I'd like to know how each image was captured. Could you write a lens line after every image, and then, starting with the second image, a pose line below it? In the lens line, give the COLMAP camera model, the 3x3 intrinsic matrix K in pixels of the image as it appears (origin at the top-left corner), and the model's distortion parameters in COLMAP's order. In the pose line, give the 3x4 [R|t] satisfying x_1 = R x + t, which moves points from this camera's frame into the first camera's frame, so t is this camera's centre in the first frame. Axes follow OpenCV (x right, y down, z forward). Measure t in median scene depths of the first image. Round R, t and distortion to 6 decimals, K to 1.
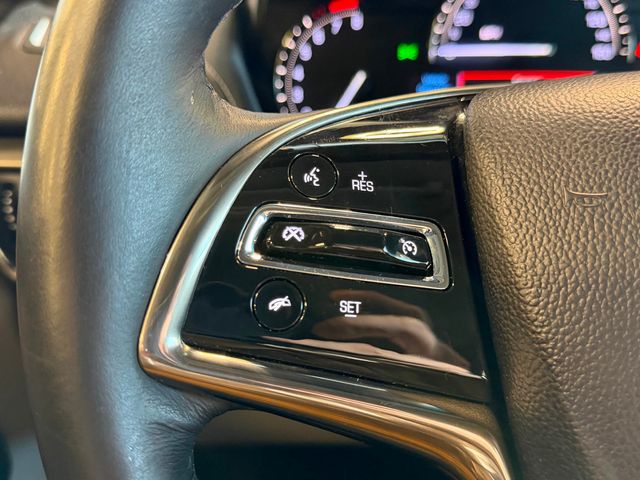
lens RADIAL K [[619.1, 0, 321.8], [0, 619.1, 240.8], [0, 0, 1]] dist [0.007249, 0.000000]
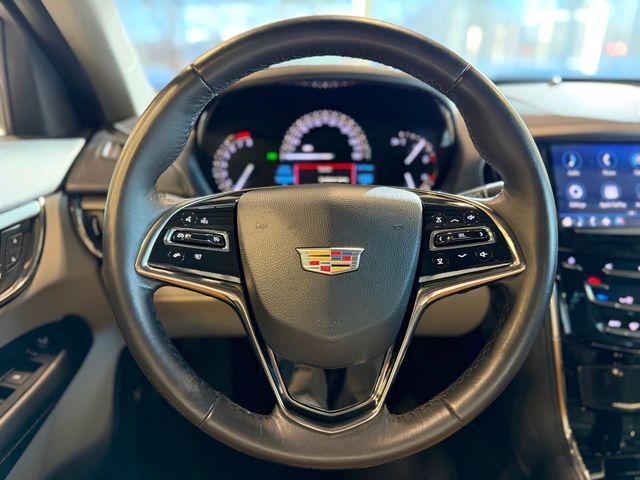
lens RADIAL K [[441.6, 0, 319.8], [0, 441.6, 241.6], [0, 0, 1]] dist [0.044185, -0.002237]
pose [[0.999759, -0.005014, 0.021377, 0.283693], [0.005028, 0.999987, -0.000620, 0.011915], [-0.021373, 0.000727, 0.999771, -0.640715]]
